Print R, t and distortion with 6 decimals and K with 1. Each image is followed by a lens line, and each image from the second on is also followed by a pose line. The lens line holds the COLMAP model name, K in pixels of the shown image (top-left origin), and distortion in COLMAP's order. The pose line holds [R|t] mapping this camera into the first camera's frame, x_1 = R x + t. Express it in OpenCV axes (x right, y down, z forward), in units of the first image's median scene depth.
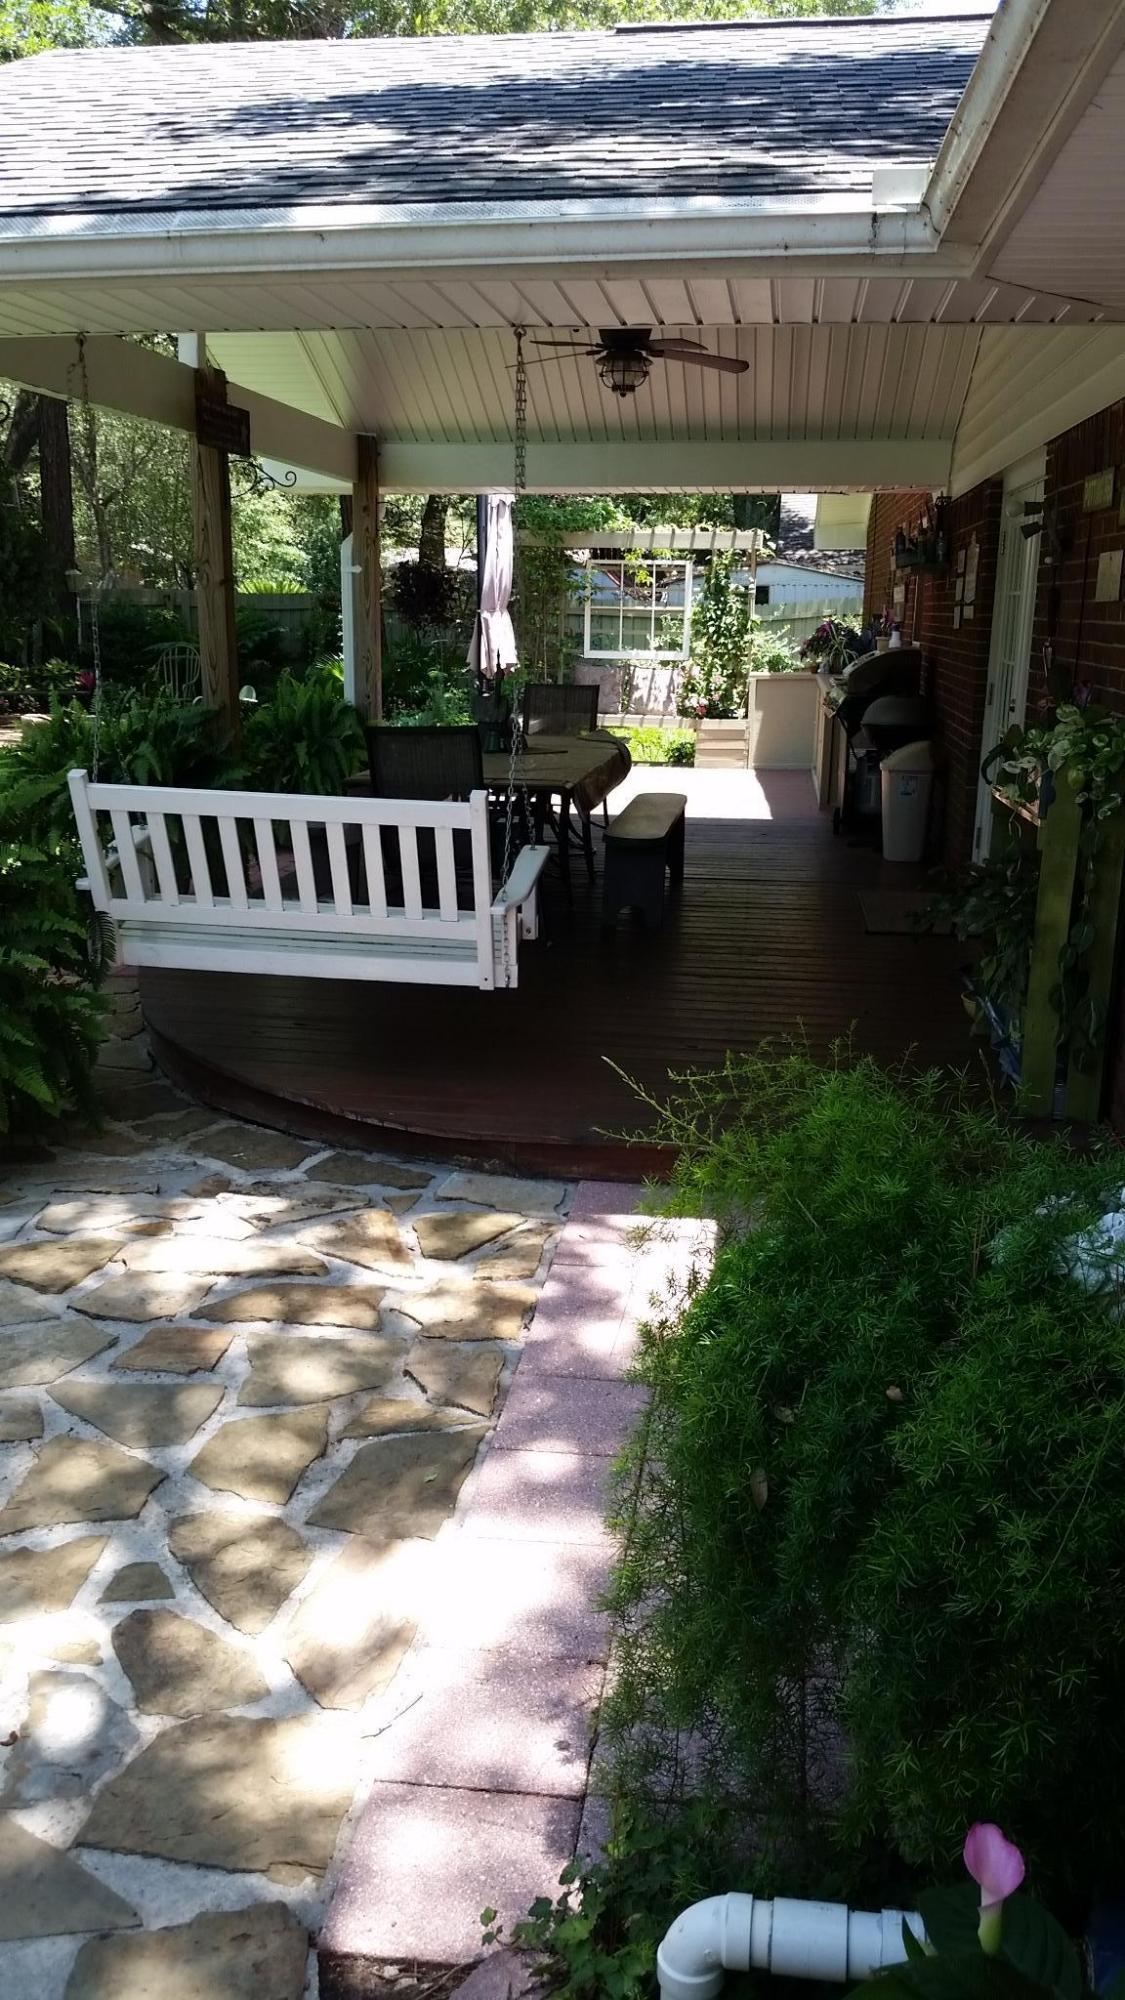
lens RADIAL K [[1687.3, 0, 568.8], [0, 1687.3, 1005.7], [0, 0, 1]] dist [0.177834, -0.448062]
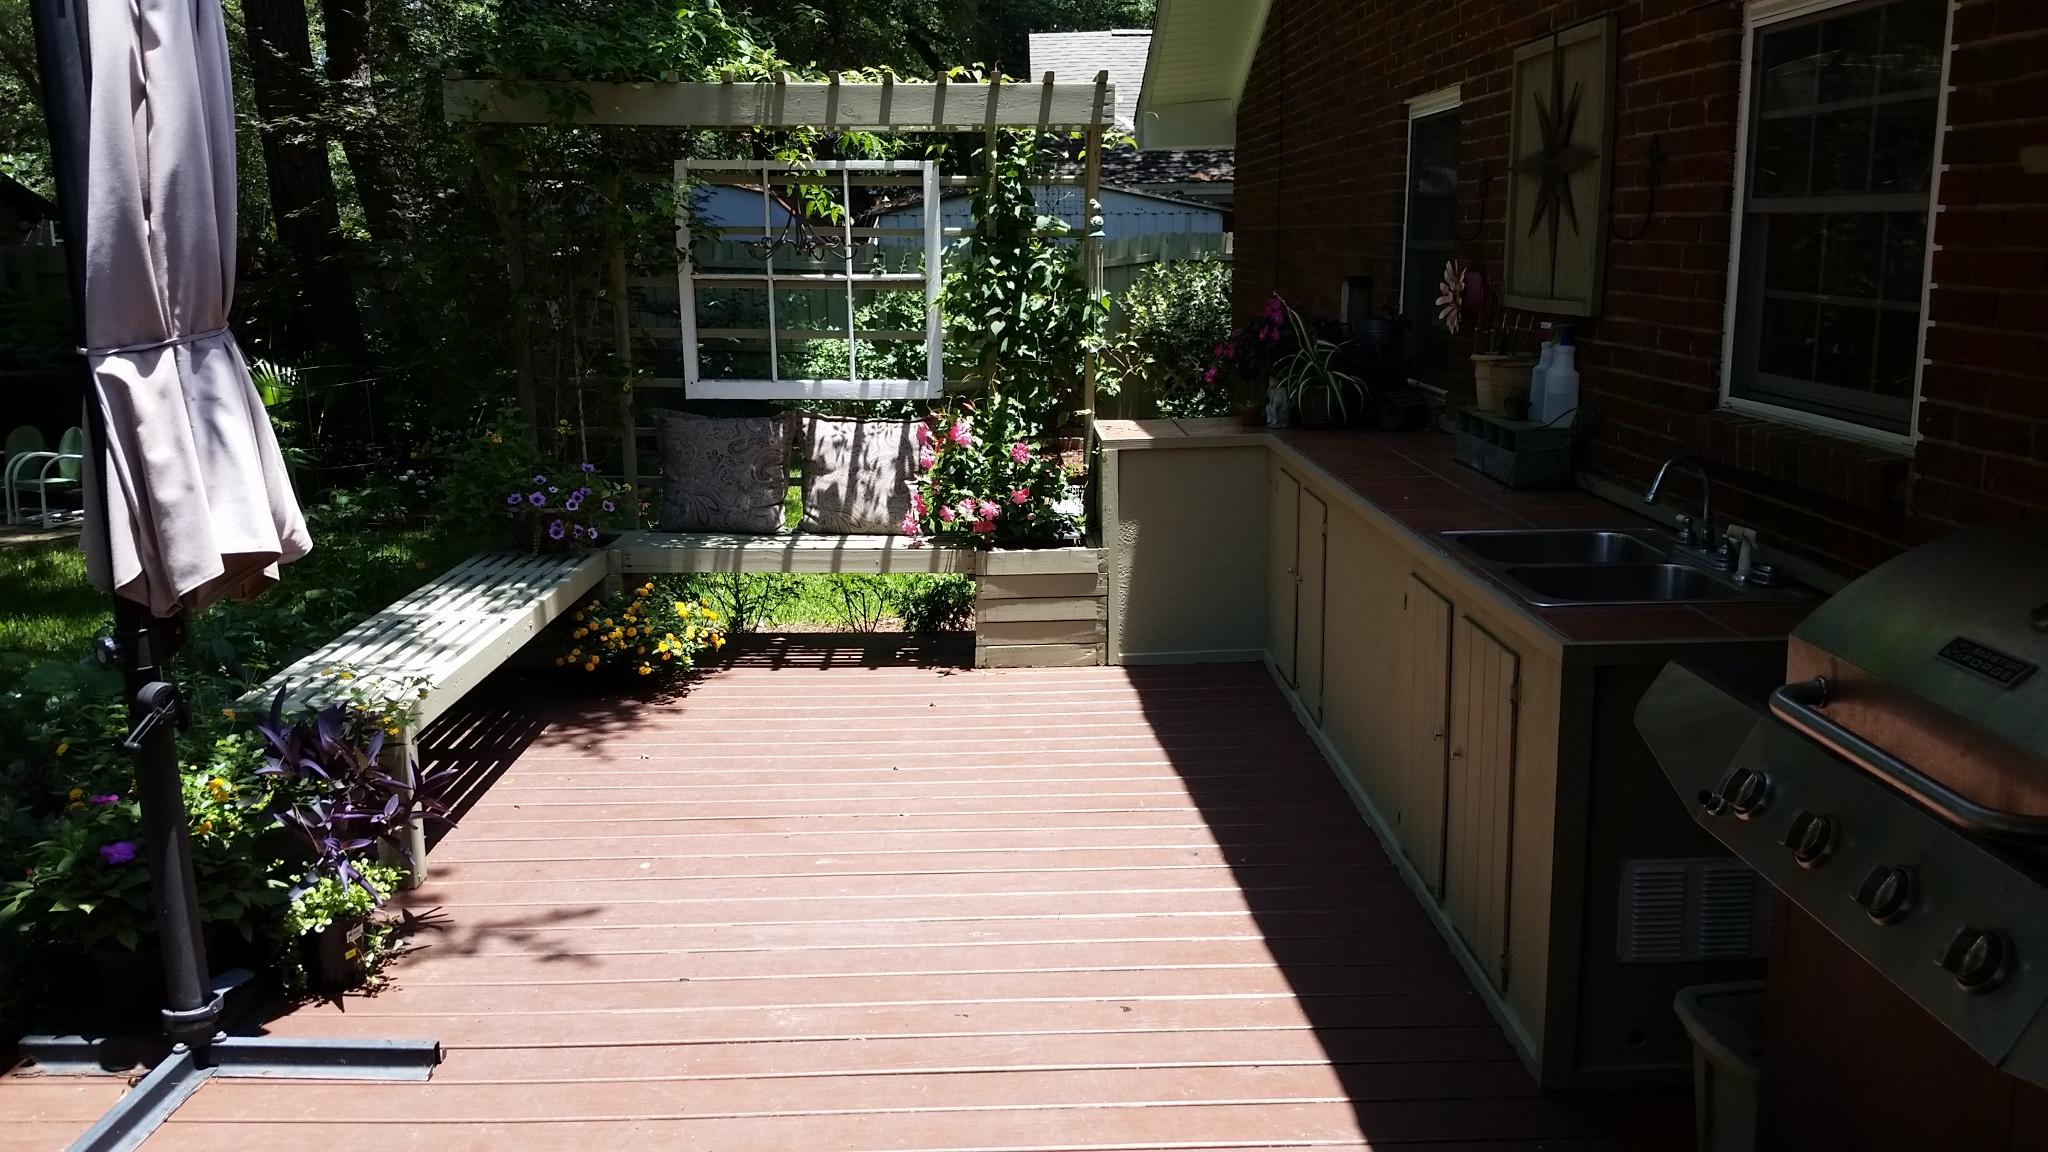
lens RADIAL K [[1663.9, 0, 1057.8], [0, 1663.9, 665.6], [0, 0, 1]] dist [0.059245, -0.094251]
pose [[0.986802, -0.062197, 0.149509, 0.066777], [0.058973, 0.997923, 0.025907, -0.296481], [-0.150810, -0.016748, 0.988421, 1.190777]]
